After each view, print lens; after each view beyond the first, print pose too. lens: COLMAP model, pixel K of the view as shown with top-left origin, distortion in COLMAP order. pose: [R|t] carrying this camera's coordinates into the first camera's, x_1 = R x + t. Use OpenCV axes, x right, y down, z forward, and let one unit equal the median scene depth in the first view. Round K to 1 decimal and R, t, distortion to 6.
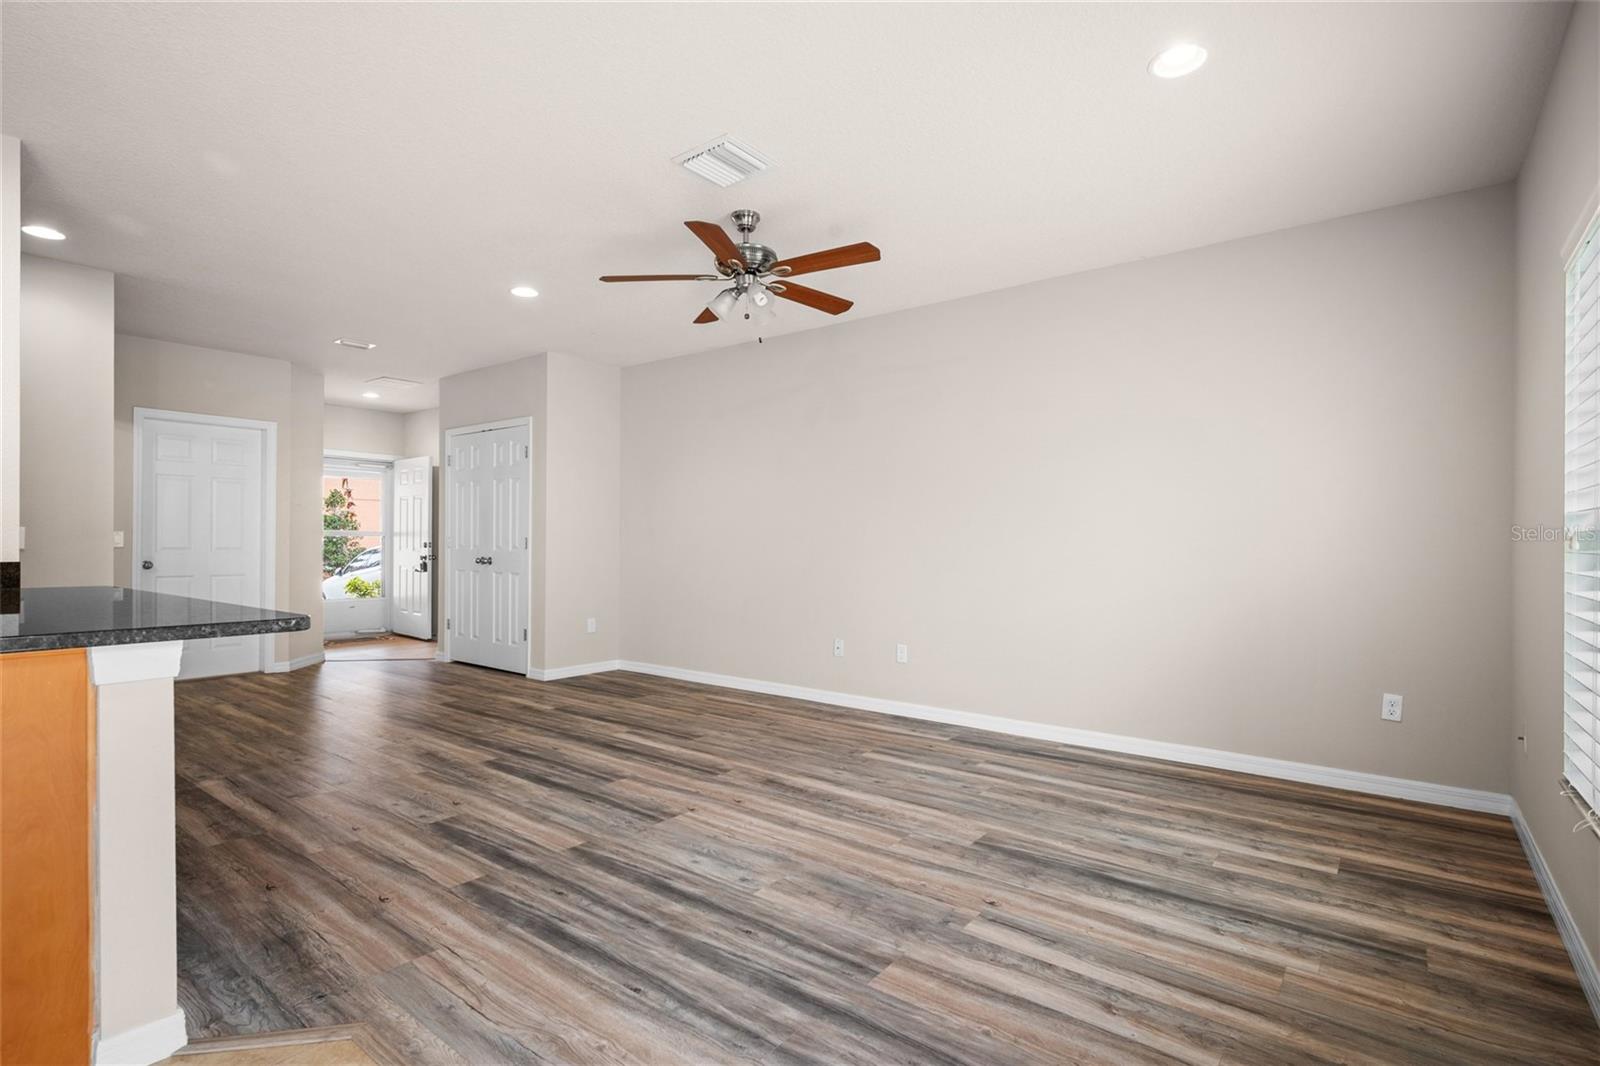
lens RADIAL K [[772.2, 0, 806.5], [0, 772.2, 540.8], [0, 0, 1]] dist [-0.002192, 0.001363]
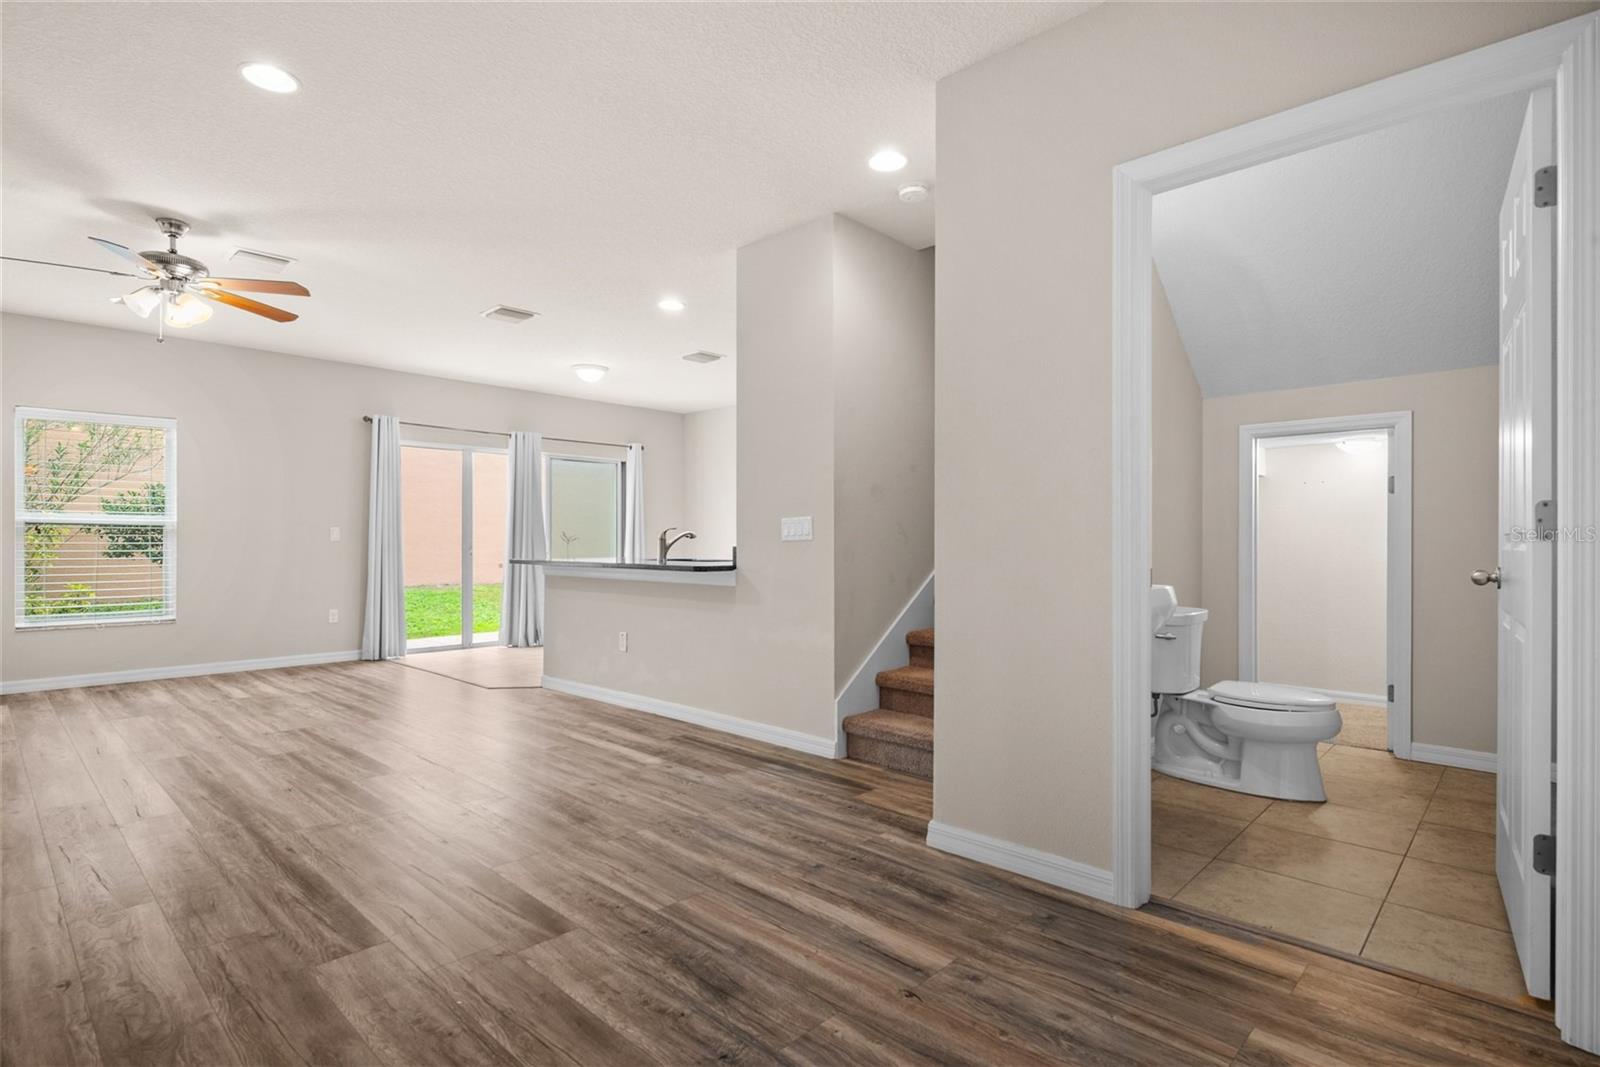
lens RADIAL K [[781.1, 0, 807.3], [0, 781.1, 546.2], [0, 0, 1]] dist [-0.004394, 0.000537]
pose [[-0.995967, -0.007142, 0.089436, -1.230020], [-0.006845, 0.999970, 0.003617, 0.016730], [-0.089460, 0.002990, -0.995986, 2.324134]]
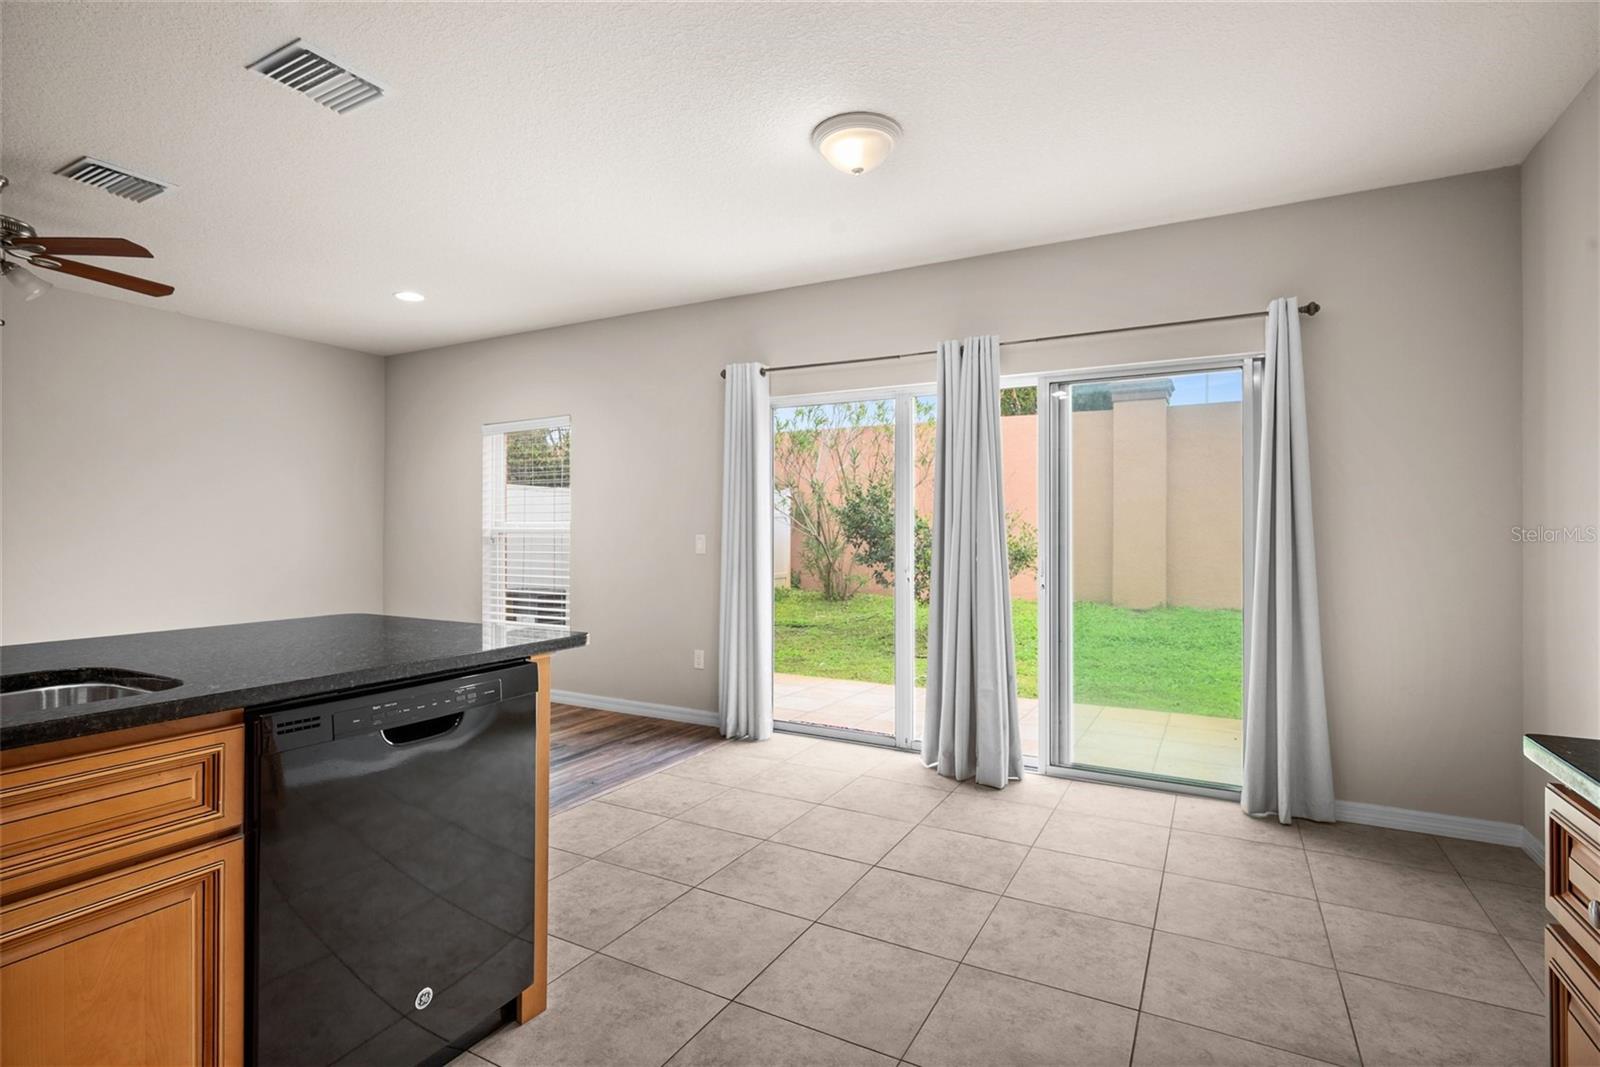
lens RADIAL K [[772.2, 0, 797.4], [0, 772.2, 531.8], [0, 0, 1]] dist [-0.002192, 0.001363]
pose [[-0.153621, -0.008939, 0.988089, -1.262521], [-0.003422, 0.999958, 0.008515, -0.039556], [-0.988124, -0.002073, -0.153645, 0.258401]]
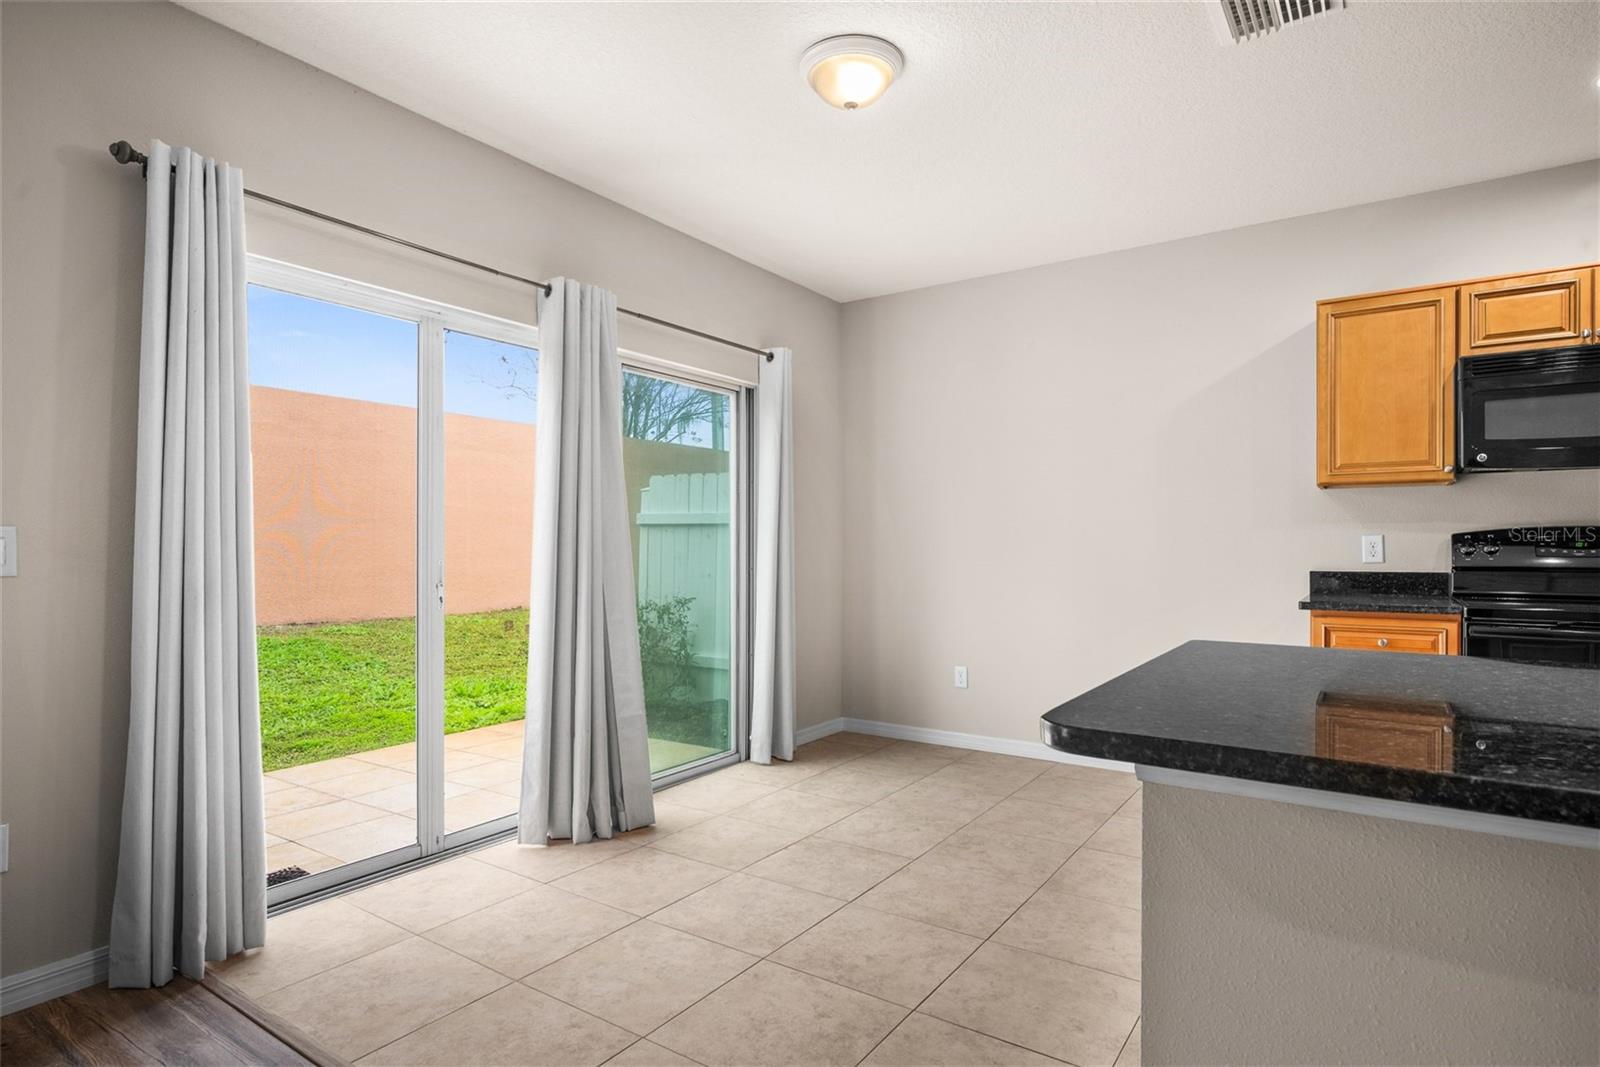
lens RADIAL K [[837.2, 0, 801.5], [0, 837.2, 551.0], [0, 0, 1]] dist [-0.007678, 0.000205]
pose [[-0.998623, -0.005585, -0.052172, -0.277004], [-0.005633, 0.999984, 0.000772, -0.005309], [0.052166, 0.001065, -0.998638, 0.900729]]
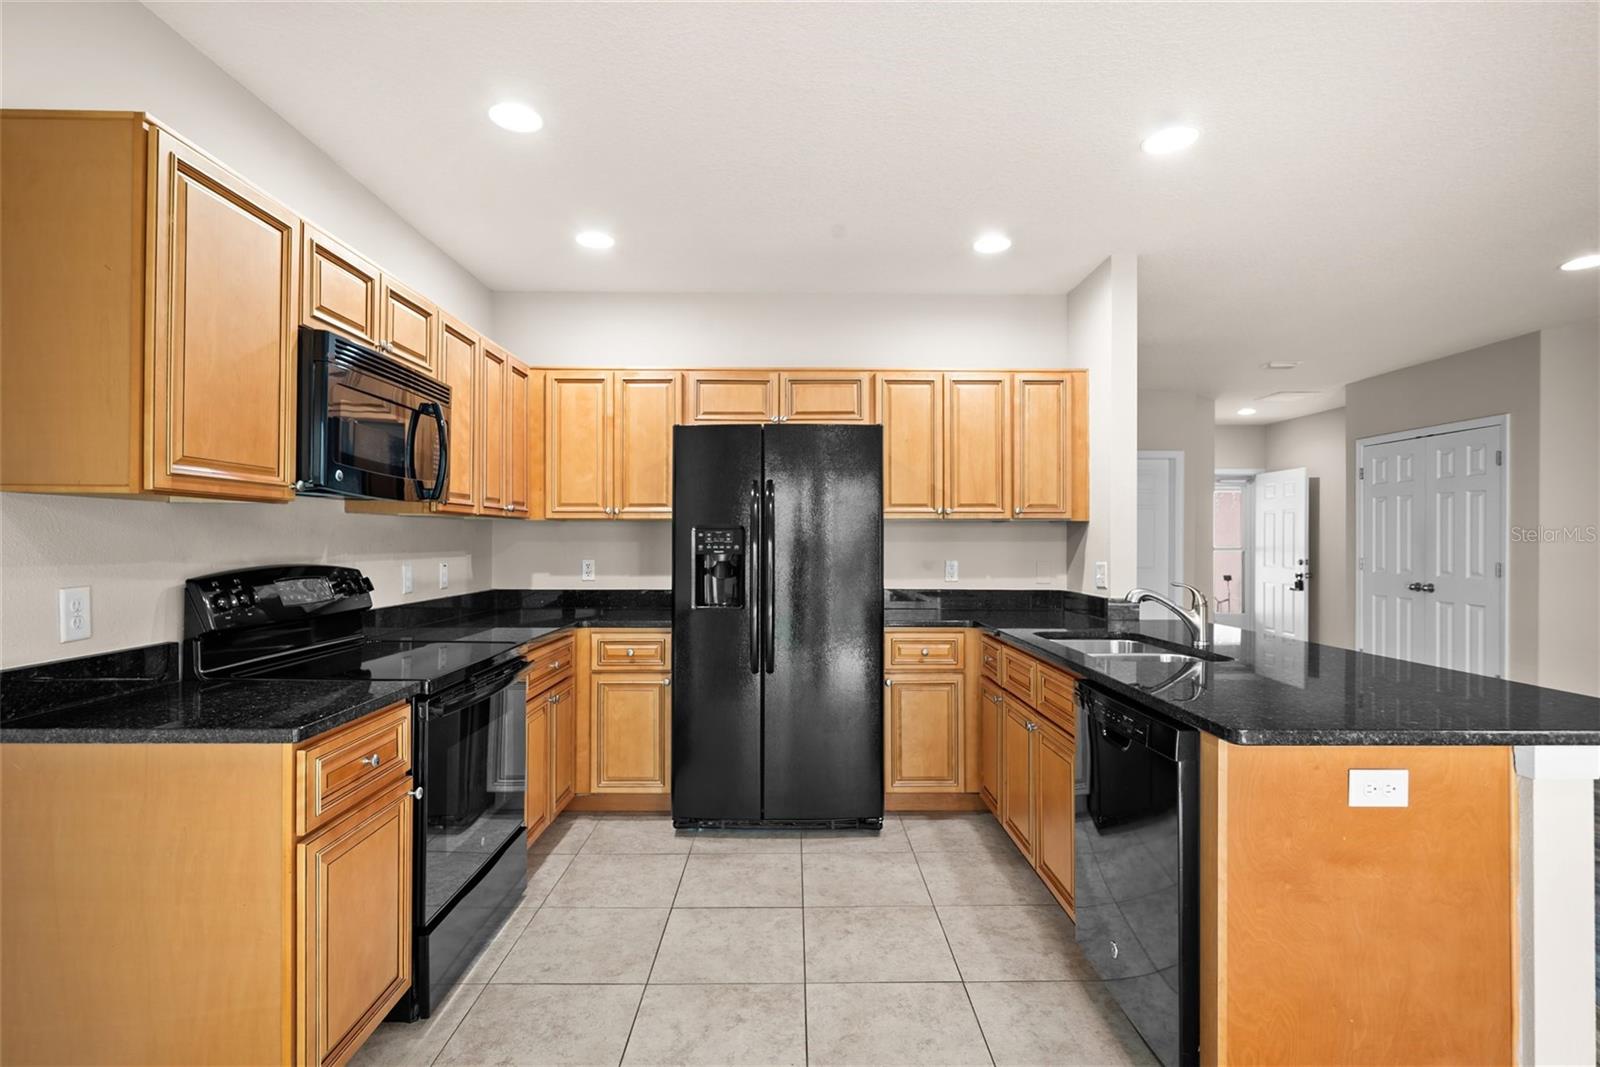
lens RADIAL K [[772.2, 0, 794.2], [0, 772.2, 539.4], [0, 0, 1]] dist [-0.002192, 0.001363]
pose [[0.617969, -0.004303, -0.786191, -0.371299], [0.004521, 0.999988, -0.001920, -0.063830], [0.786190, -0.002368, 0.617981, -0.184708]]
